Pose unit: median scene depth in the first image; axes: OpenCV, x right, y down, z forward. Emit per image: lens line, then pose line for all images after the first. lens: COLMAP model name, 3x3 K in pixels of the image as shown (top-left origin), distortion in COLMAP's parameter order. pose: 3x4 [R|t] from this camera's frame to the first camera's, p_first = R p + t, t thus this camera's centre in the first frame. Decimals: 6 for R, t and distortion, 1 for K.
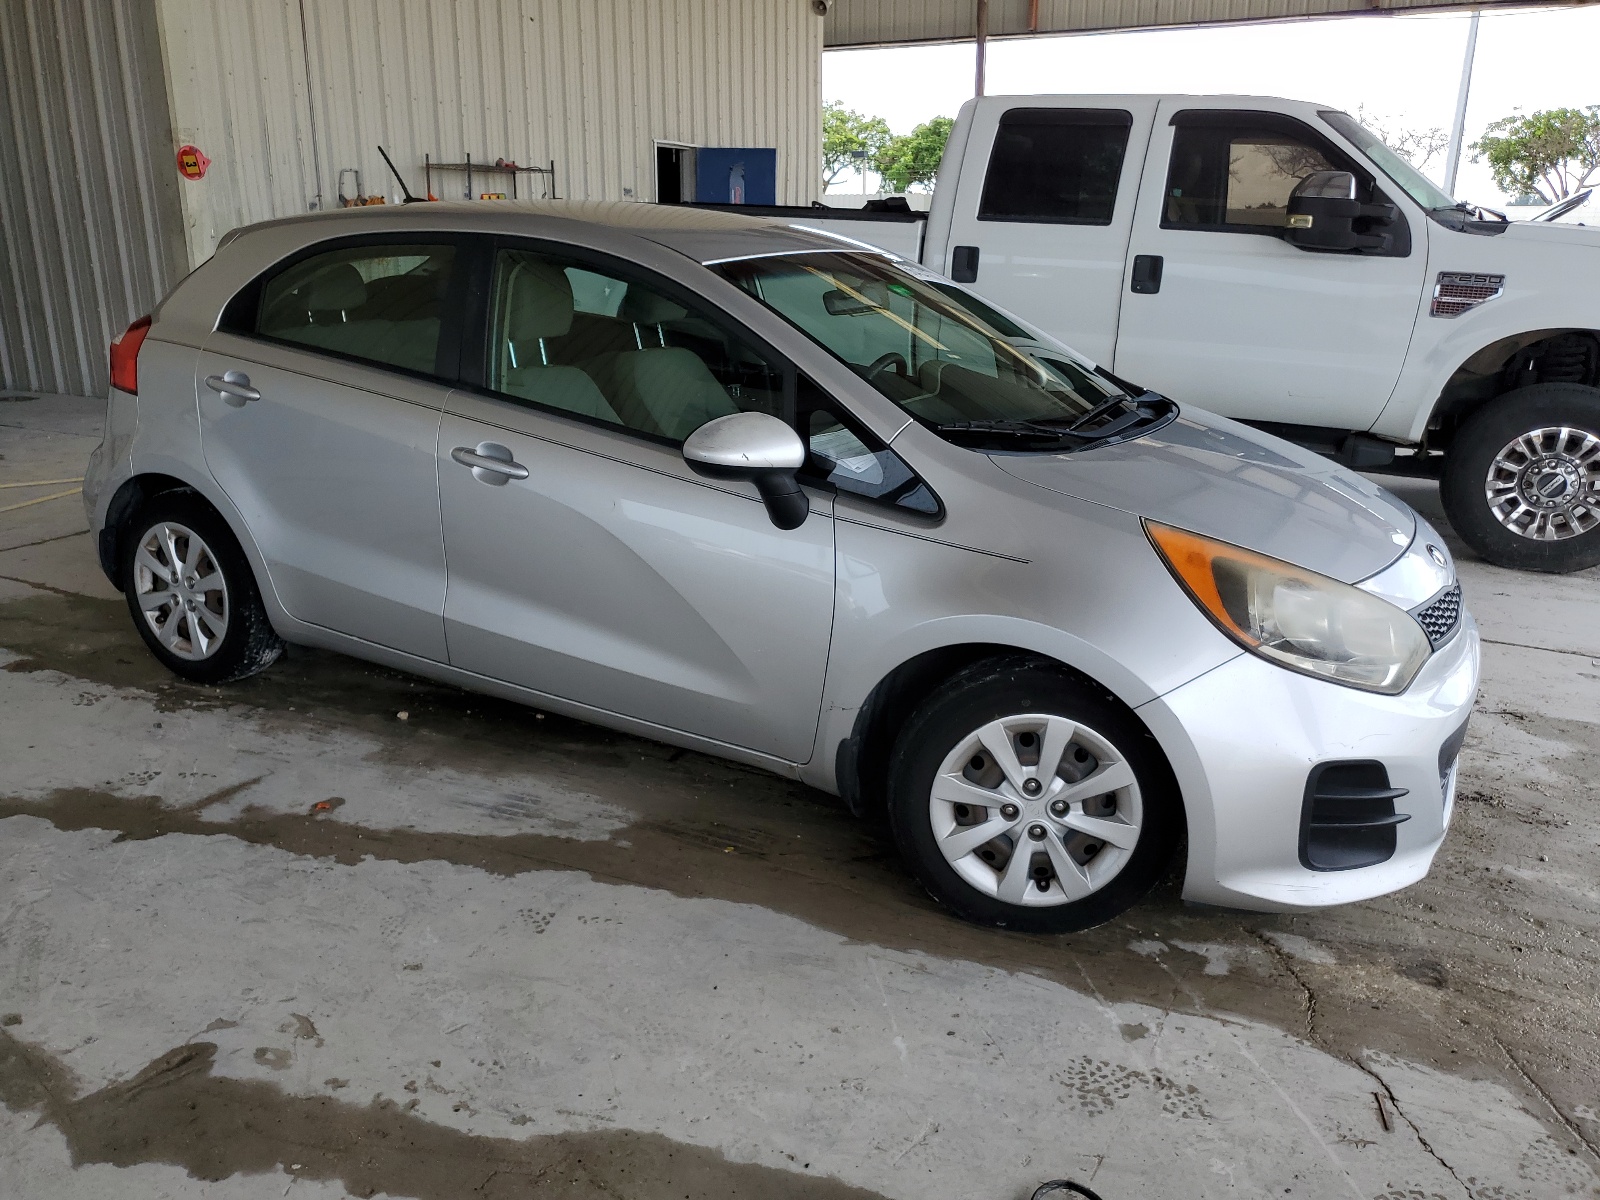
lens RADIAL K [[1260.3, 0, 805.2], [0, 1260.3, 598.5], [0, 0, 1]] dist [0.010717, -0.011615]
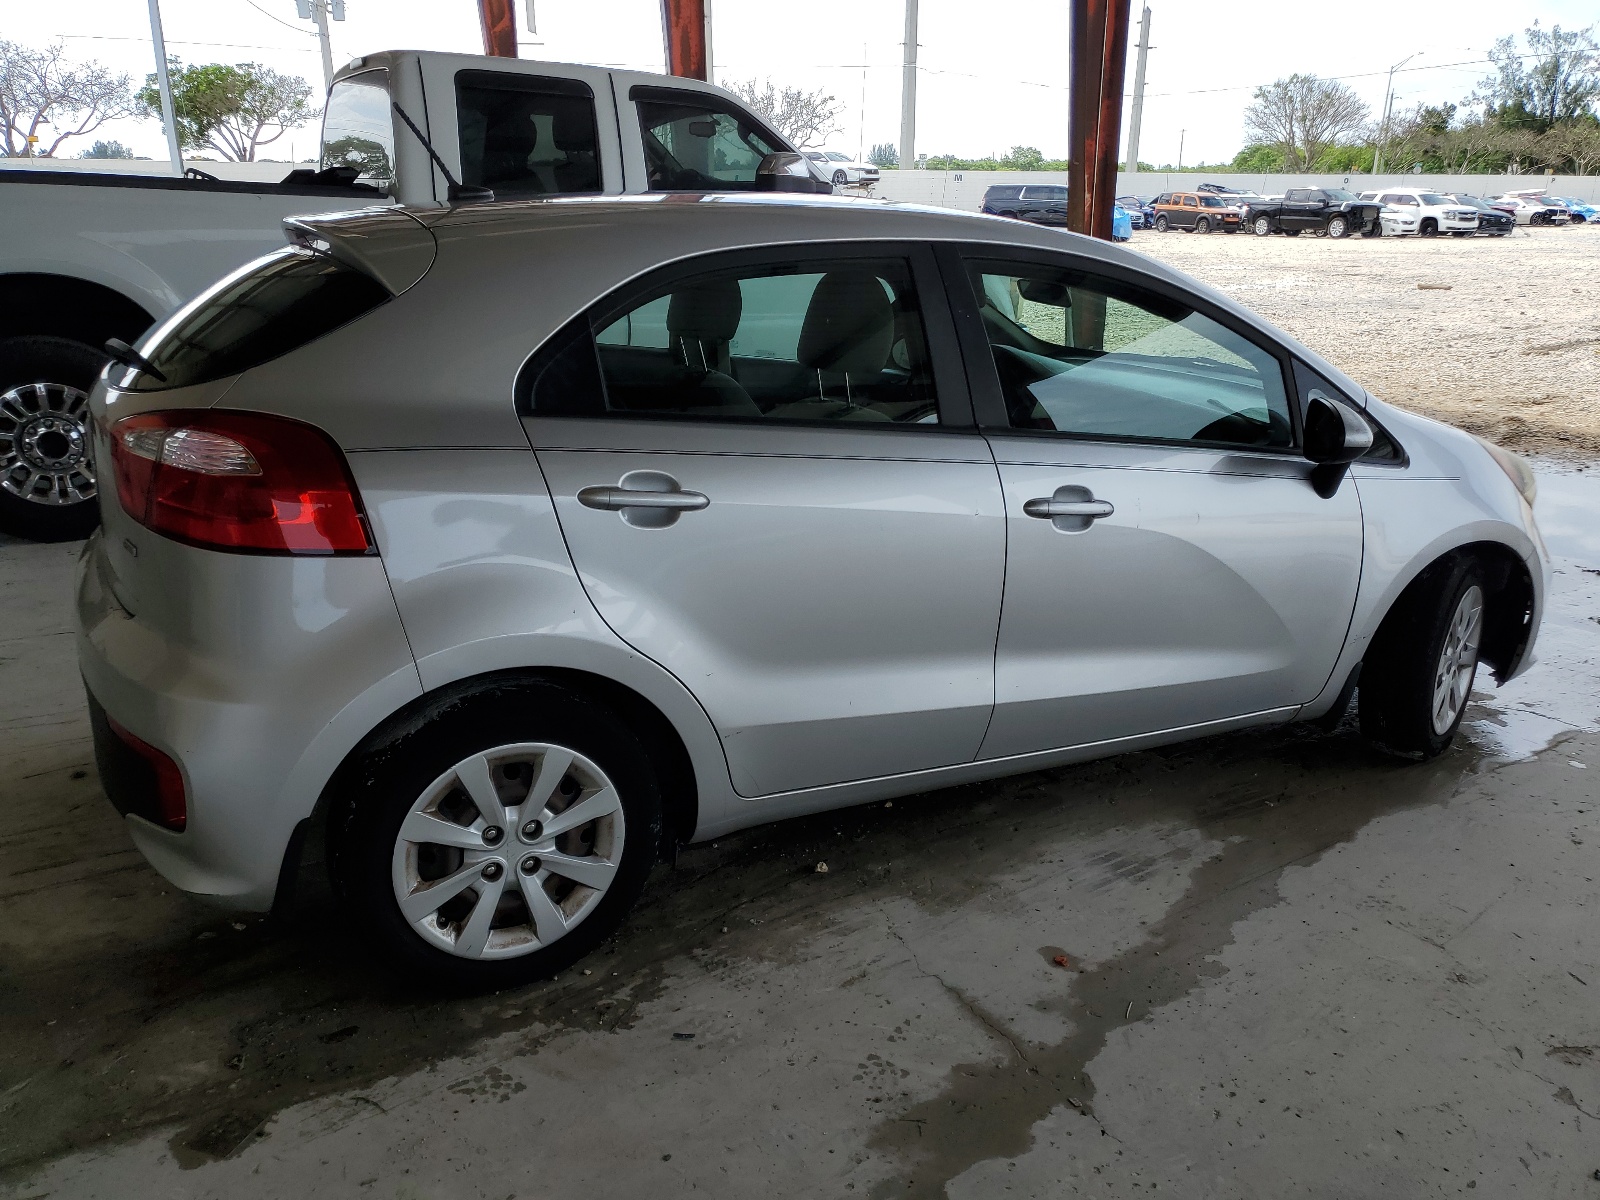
lens RADIAL K [[1260.3, 0, 805.8], [0, 1260.3, 604.5], [0, 0, 1]] dist [0.010717, -0.011615]
pose [[0.550247, -0.264242, 0.792089, -0.952647], [0.232150, 0.959620, 0.158860, -0.200575], [-0.802082, 0.096472, 0.589371, 0.572351]]
